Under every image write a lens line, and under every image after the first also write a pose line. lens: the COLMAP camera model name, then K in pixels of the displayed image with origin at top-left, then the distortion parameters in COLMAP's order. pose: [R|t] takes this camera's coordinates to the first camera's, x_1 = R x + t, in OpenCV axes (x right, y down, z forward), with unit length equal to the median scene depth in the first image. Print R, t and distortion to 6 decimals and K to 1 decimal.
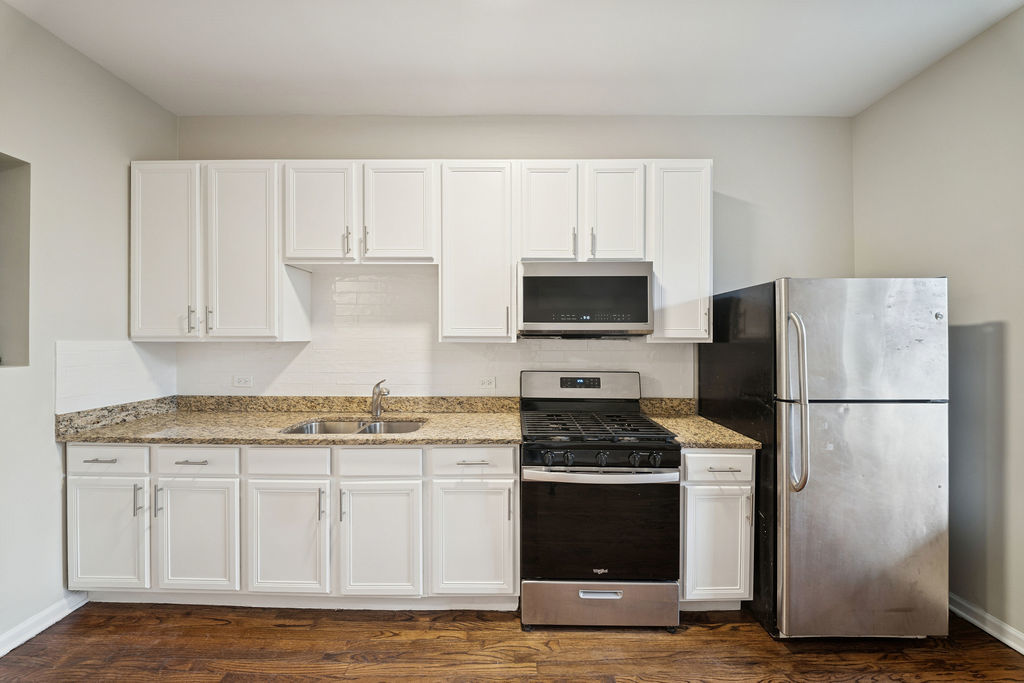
lens RADIAL K [[360.5, 0, 506.8], [0, 360.5, 338.2], [0, 0, 1]] dist [-0.002399, -0.001652]
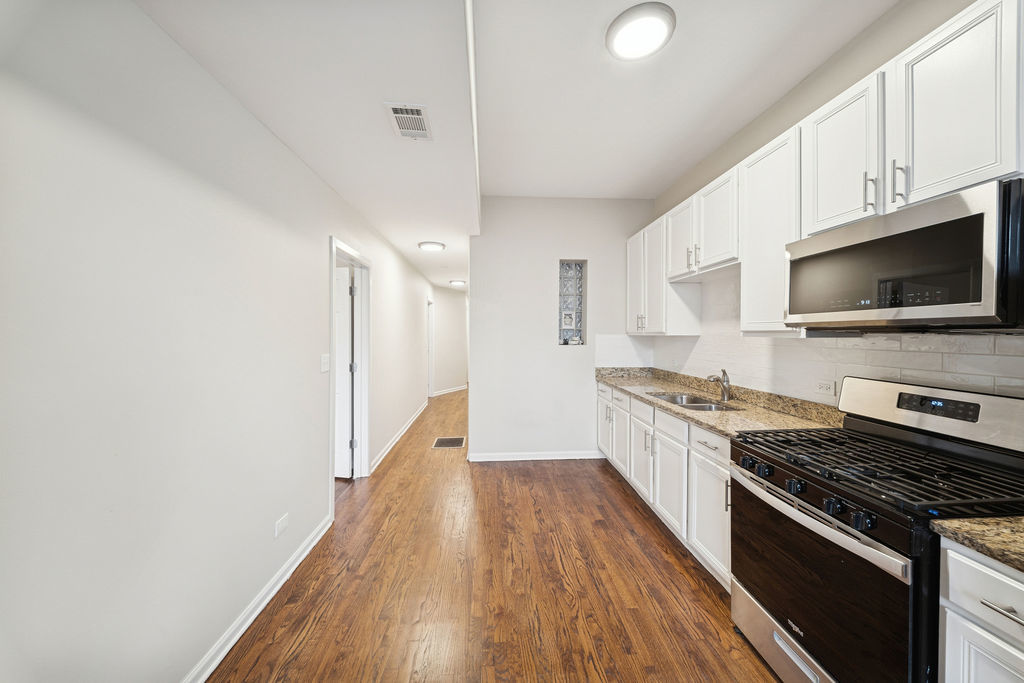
lens RADIAL K [[360.5, 0, 511.6], [0, 360.5, 339.2], [0, 0, 1]] dist [-0.002399, -0.001652]
pose [[0.070061, 0.015385, -0.997424, 0.904171], [0.000711, 0.999880, 0.015473, 0.001072], [0.997542, -0.001793, 0.070041, 0.297176]]
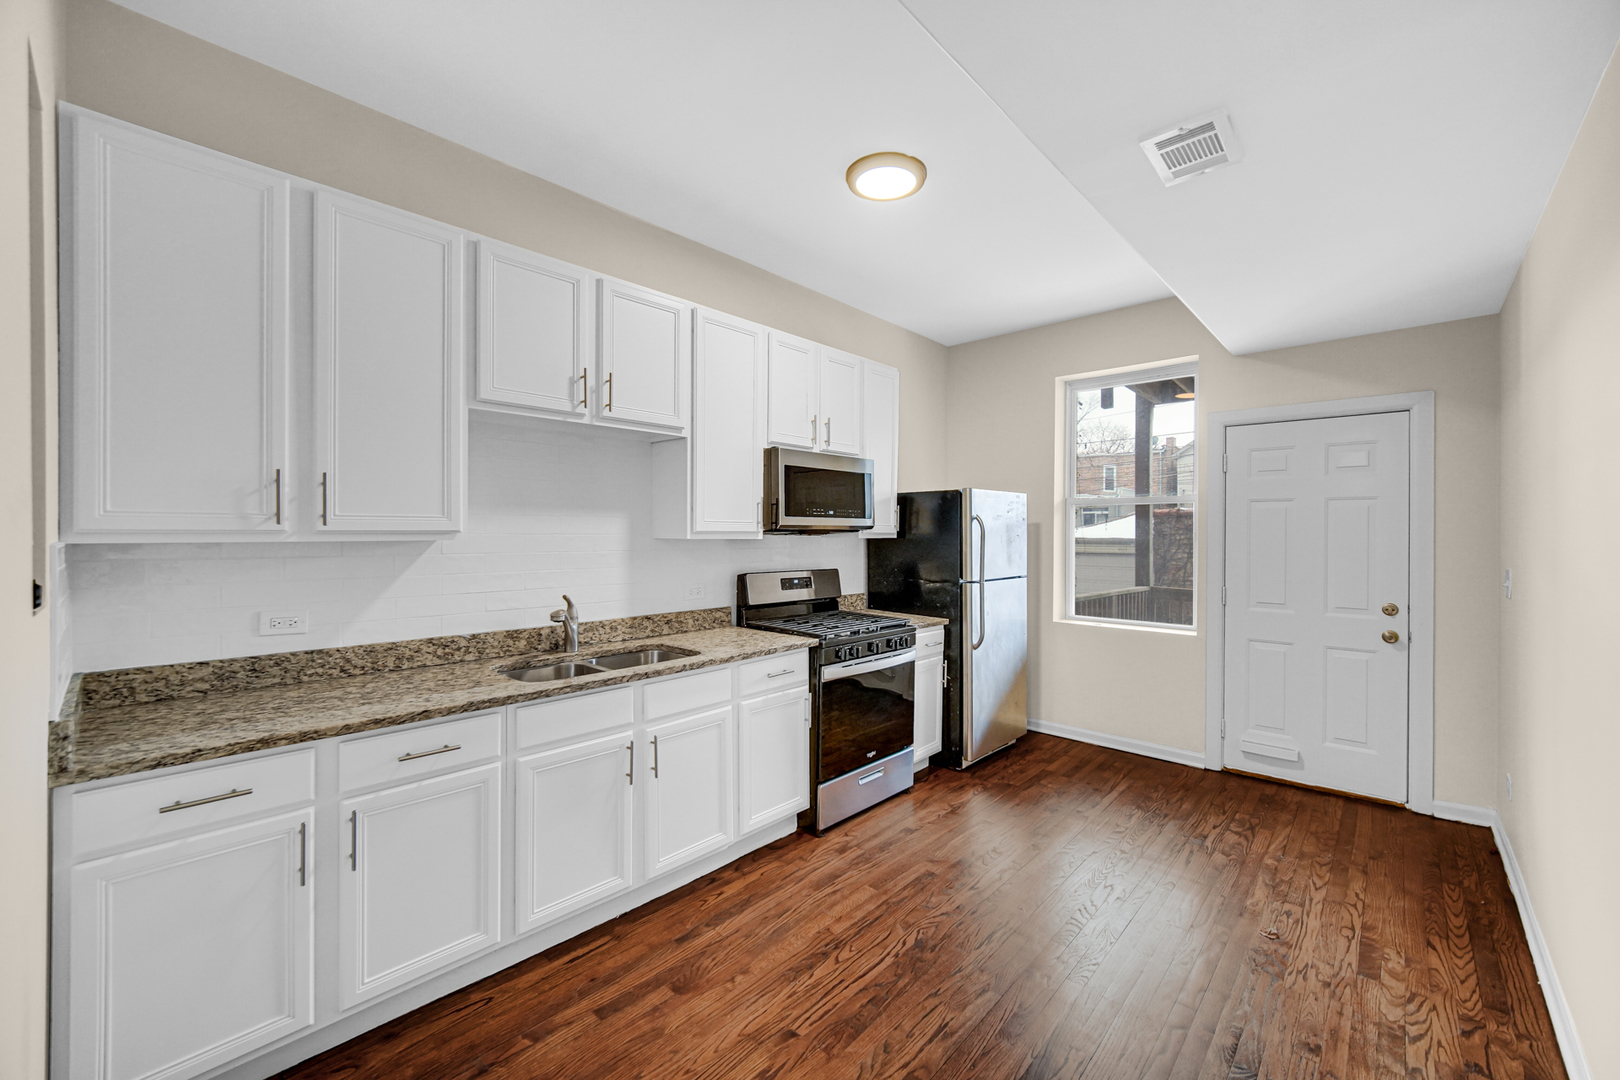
lens RADIAL K [[640.0, 0, 805.8], [0, 640.0, 536.3], [0, 0, 1]] dist [-0.011404, 0.004575]
pose [[0.683526, -0.004358, 0.729913, -1.131299], [-0.001489, 0.999972, 0.007365, -0.006497], [-0.729925, -0.006121, 0.683500, -0.126127]]
